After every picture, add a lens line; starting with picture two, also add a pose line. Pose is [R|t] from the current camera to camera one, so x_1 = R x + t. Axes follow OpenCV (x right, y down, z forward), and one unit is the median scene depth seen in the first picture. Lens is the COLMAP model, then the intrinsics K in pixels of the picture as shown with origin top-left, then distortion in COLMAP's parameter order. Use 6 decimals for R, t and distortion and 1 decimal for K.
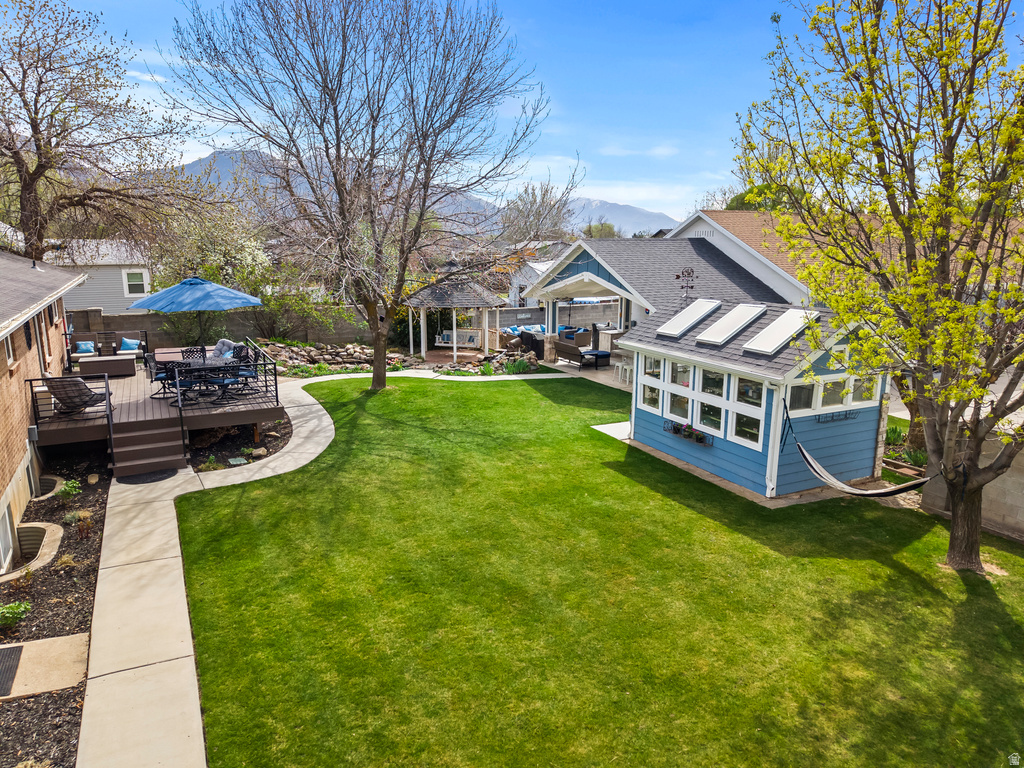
lens RADIAL K [[682.1, 0, 512.0], [0, 682.1, 384.0], [0, 0, 1]] dist [0.039654, -0.044499]
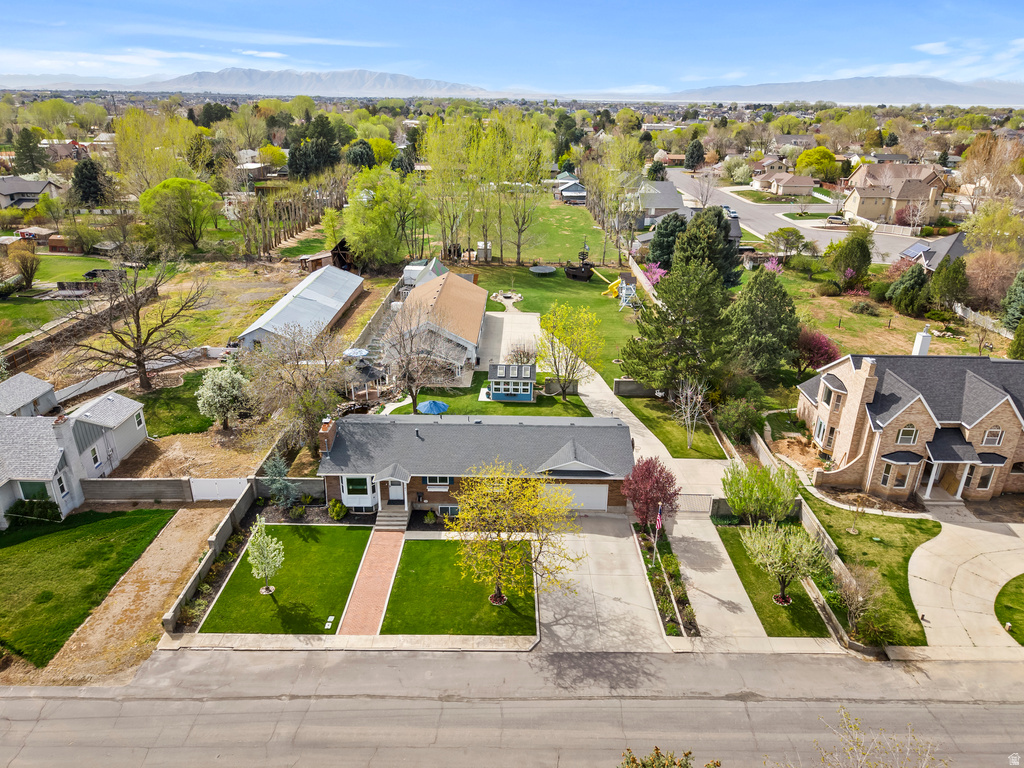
lens RADIAL K [[682.1, 0, 512.0], [0, 682.1, 384.0], [0, 0, 1]] dist [0.039654, -0.044499]
pose [[0.470284, -0.340650, 0.814120, -3.647400], [0.175391, 0.940174, 0.292079, -1.410584], [-0.864911, 0.005429, 0.501896, -1.444006]]
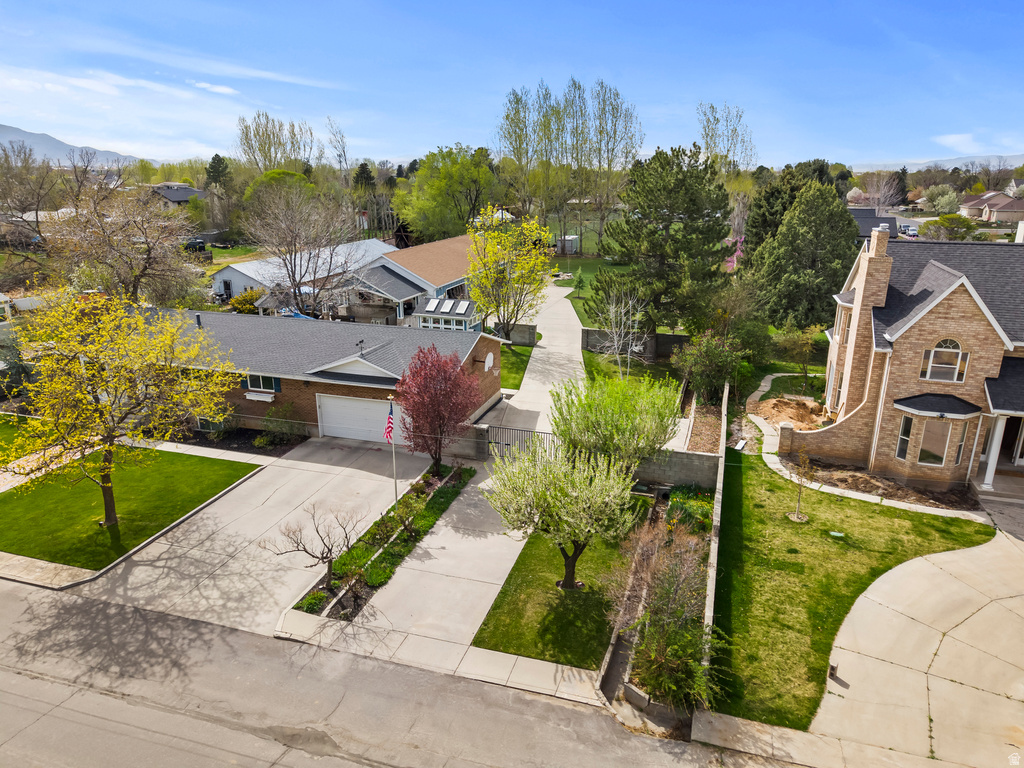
lens RADIAL K [[683.4, 0, 515.9], [0, 683.4, 385.5], [0, 0, 1]] dist [0.047552, -0.042809]
pose [[0.702972, -0.214960, 0.677954, -2.033048], [0.147653, 0.976572, 0.156541, -0.185957], [-0.695722, -0.009942, 0.718243, -1.969640]]
